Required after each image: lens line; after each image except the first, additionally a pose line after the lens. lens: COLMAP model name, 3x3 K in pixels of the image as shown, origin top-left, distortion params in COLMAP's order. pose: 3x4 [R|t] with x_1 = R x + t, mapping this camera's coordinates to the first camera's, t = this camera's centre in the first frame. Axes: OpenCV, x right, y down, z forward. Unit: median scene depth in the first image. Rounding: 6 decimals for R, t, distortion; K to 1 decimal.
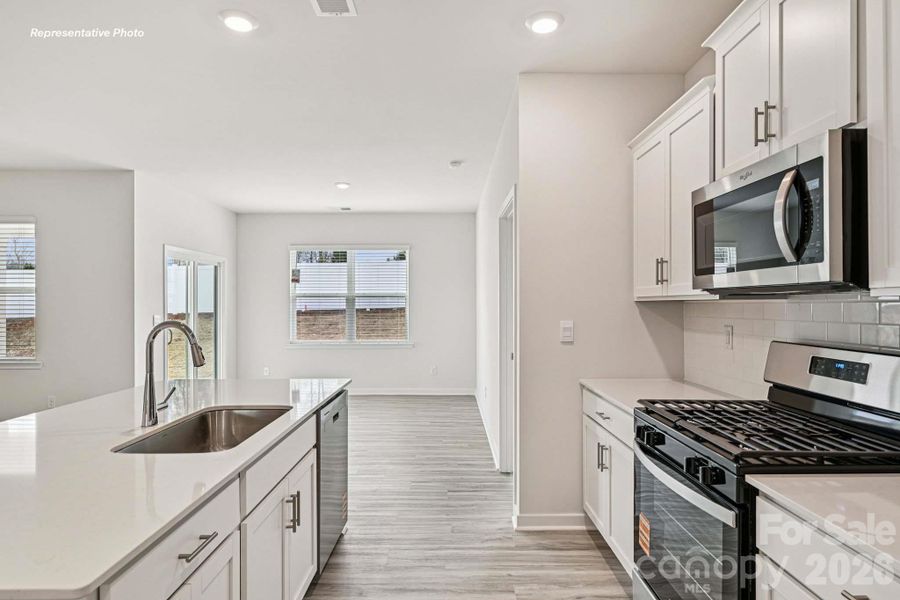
lens RADIAL K [[501.5, 0, 447.9], [0, 501.5, 301.7], [0, 0, 1]] dist [-0.005126, 0.000481]
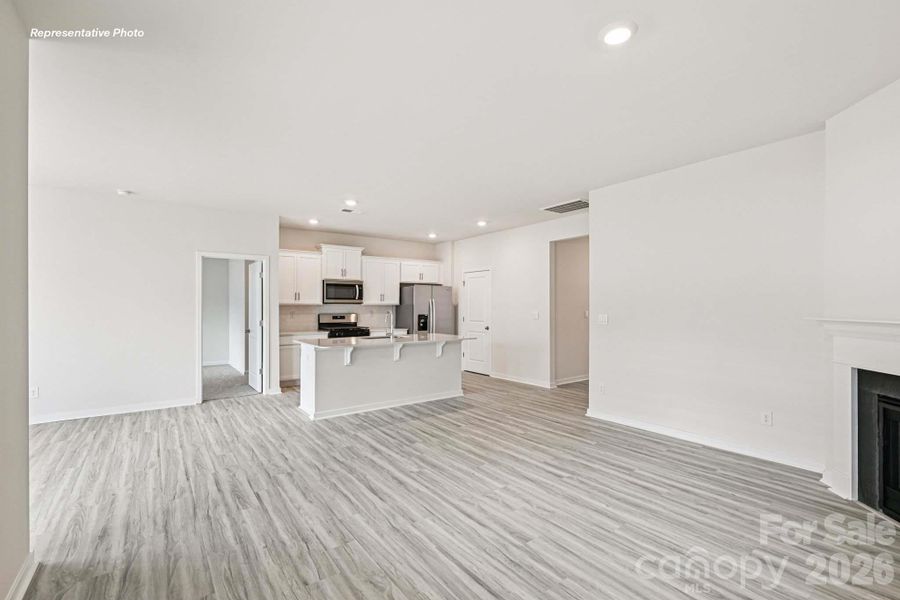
lens RADIAL K [[404.9, 0, 448.4], [0, 404.9, 307.1], [0, 0, 1]] dist [0.000664, -0.000768]
pose [[-0.590977, -0.001538, 0.806687, -1.200501], [-0.004272, 0.999990, -0.001222, 0.006112], [-0.806677, -0.004168, -0.590978, 0.897495]]
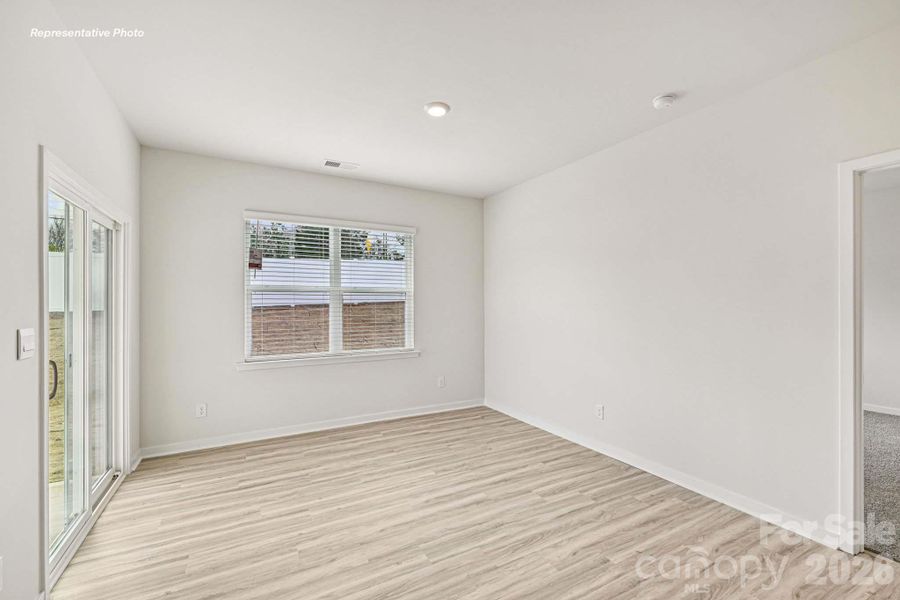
lens RADIAL K [[384.2, 0, 448.8], [0, 384.2, 303.9], [0, 0, 1]] dist [-0.002785, -0.000669]
pose [[0.874739, 0.000657, 0.484594, -0.478653], [-0.003636, 0.999980, 0.005207, 0.006313], [-0.484581, -0.006317, 0.874724, 0.644172]]
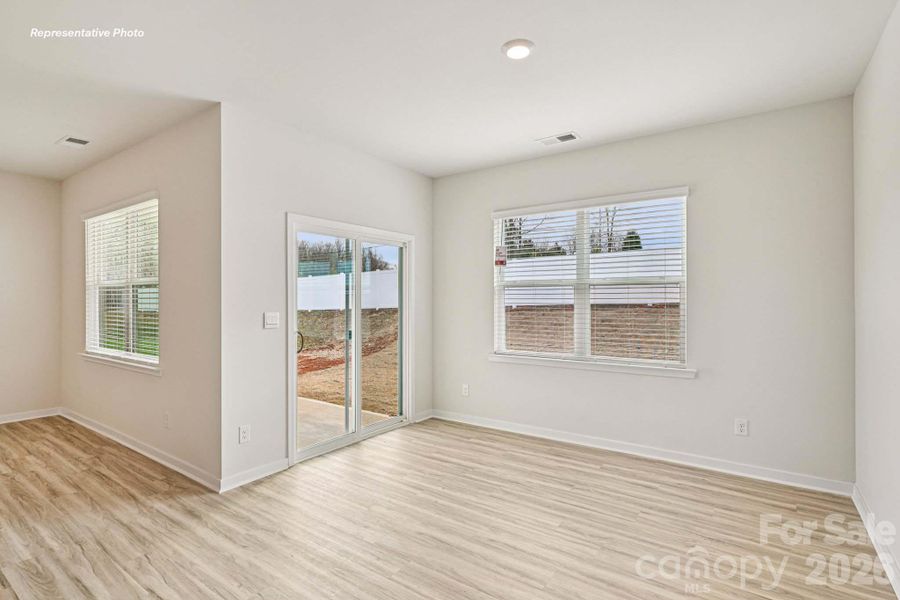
lens RADIAL K [[440.4, 0, 449.0], [0, 440.4, 300.8], [0, 0, 1]] dist [-0.002132, -0.000503]
pose [[0.816413, 0.002197, -0.577465, -0.020517], [0.003778, 0.999951, 0.009146, 0.006250], [0.577456, -0.009649, 0.816365, 0.686866]]
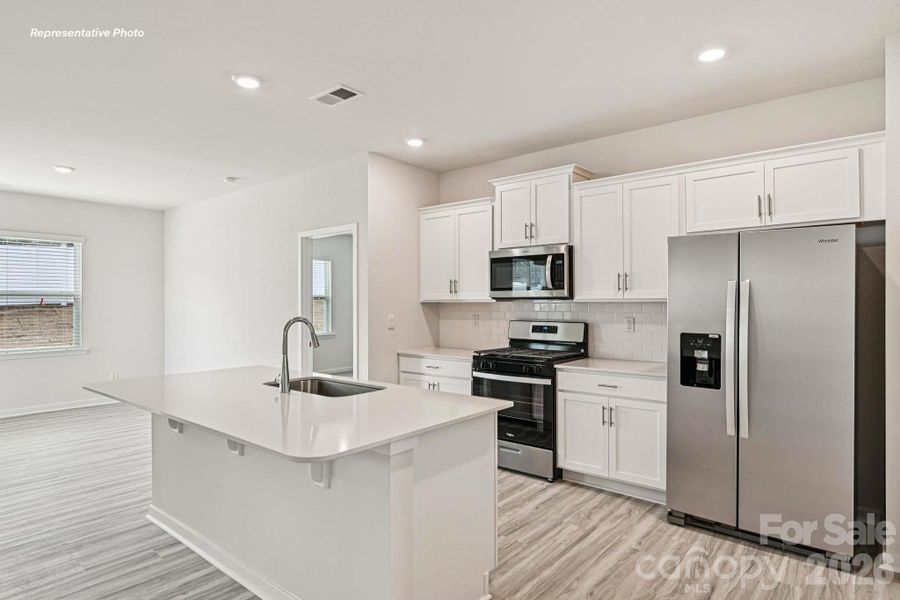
lens RADIAL K [[501.5, 0, 452.0], [0, 501.5, 299.4], [0, 0, 1]] dist [-0.005126, 0.000481]
pose [[0.632105, 0.004666, 0.774869, -0.511168], [-0.002799, 0.999989, -0.003738, -0.002915], [-0.774878, 0.000194, 0.632111, -0.088889]]
